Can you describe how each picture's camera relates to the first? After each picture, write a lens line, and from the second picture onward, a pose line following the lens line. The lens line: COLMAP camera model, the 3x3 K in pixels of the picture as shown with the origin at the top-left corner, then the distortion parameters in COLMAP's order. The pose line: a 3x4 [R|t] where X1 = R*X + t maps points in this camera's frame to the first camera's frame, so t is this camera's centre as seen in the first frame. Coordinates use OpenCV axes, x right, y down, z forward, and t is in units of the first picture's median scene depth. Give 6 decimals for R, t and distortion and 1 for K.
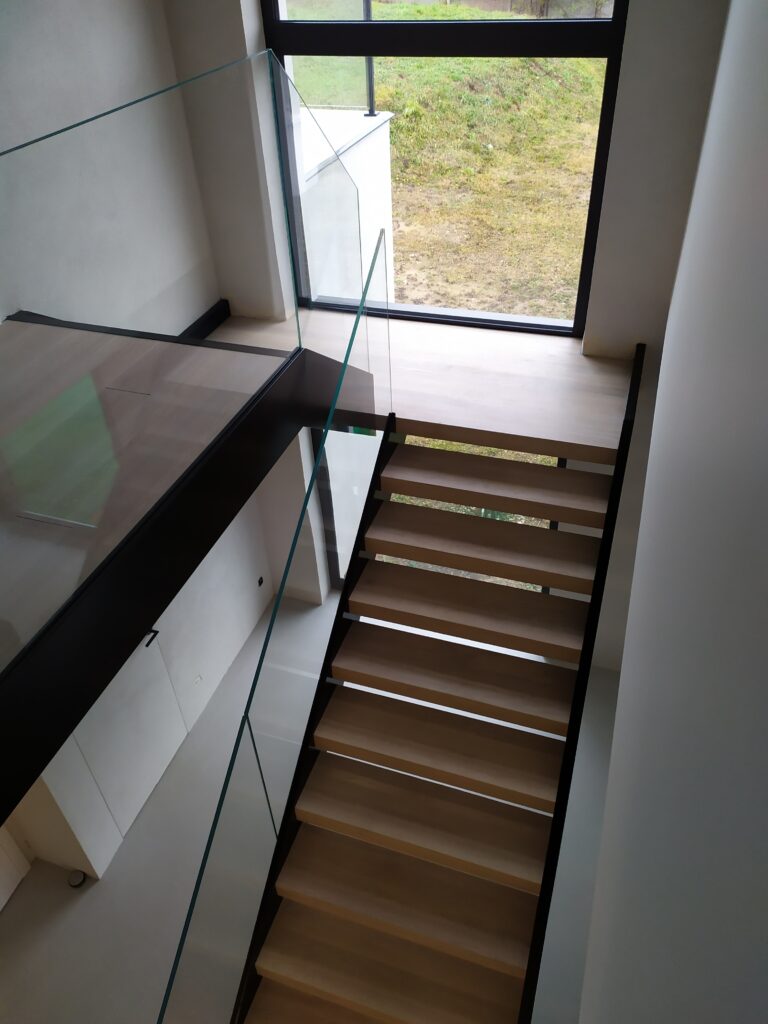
lens RADIAL K [[757.5, 0, 384.0], [0, 757.5, 512.0], [0, 0, 1]] dist [0.014808, -0.010003]
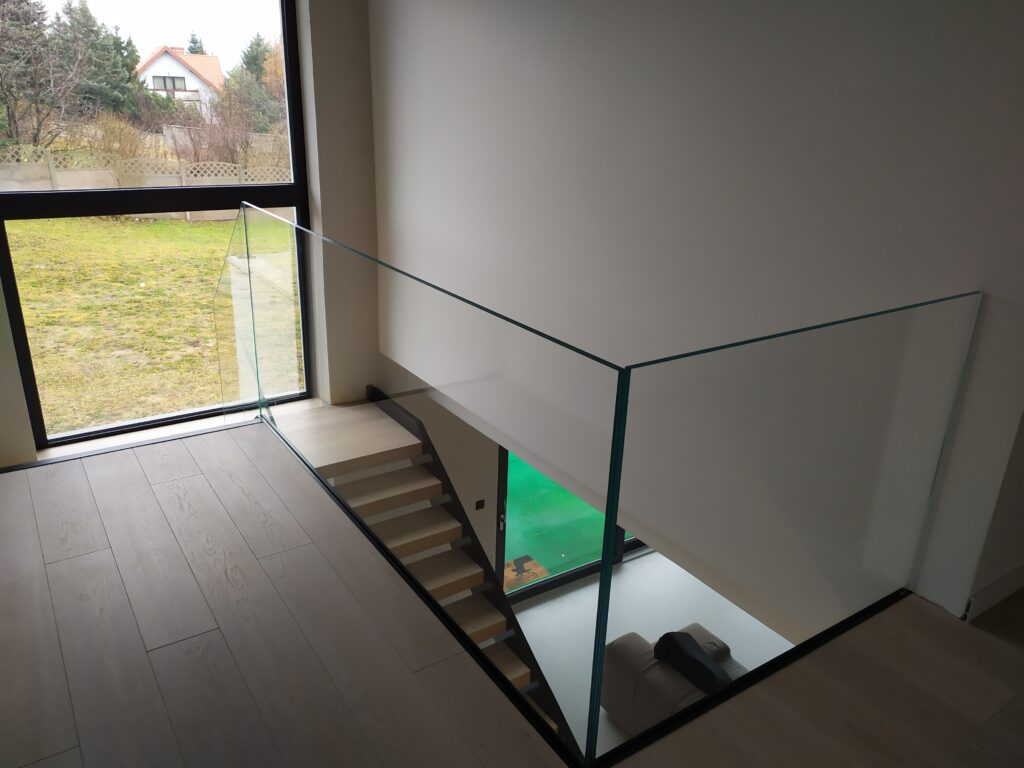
lens RADIAL K [[774.0, 0, 512.0], [0, 774.0, 384.0], [0, 0, 1]] dist [0.005879, 0.001066]
pose [[0.598181, -0.224909, 0.769152, -0.184671], [0.460552, 0.881950, -0.100286, 0.013014], [-0.655799, 0.414223, 0.631148, -0.021039]]
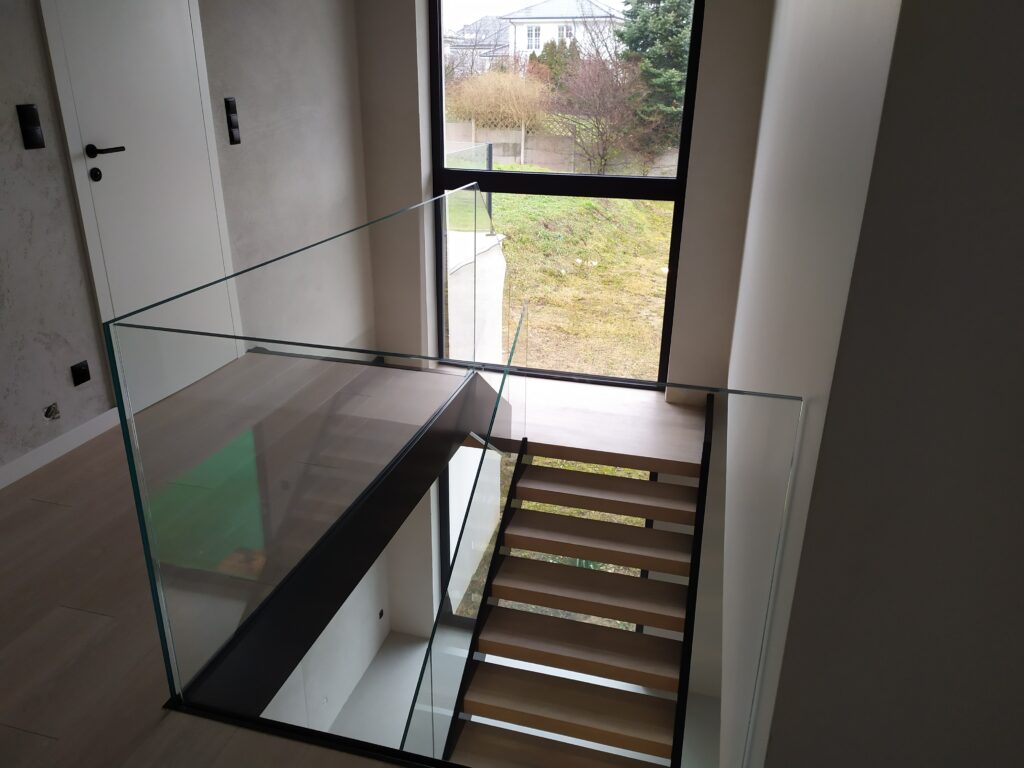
lens RADIAL K [[757.5, 0, 512.0], [0, 757.5, 384.0], [0, 0, 1]] dist [0.014808, -0.010003]
pose [[0.996352, 0.028406, 0.080474, -0.035008], [-0.002801, 0.953356, -0.301836, 0.050555], [-0.085294, 0.300510, 0.949957, -0.071937]]
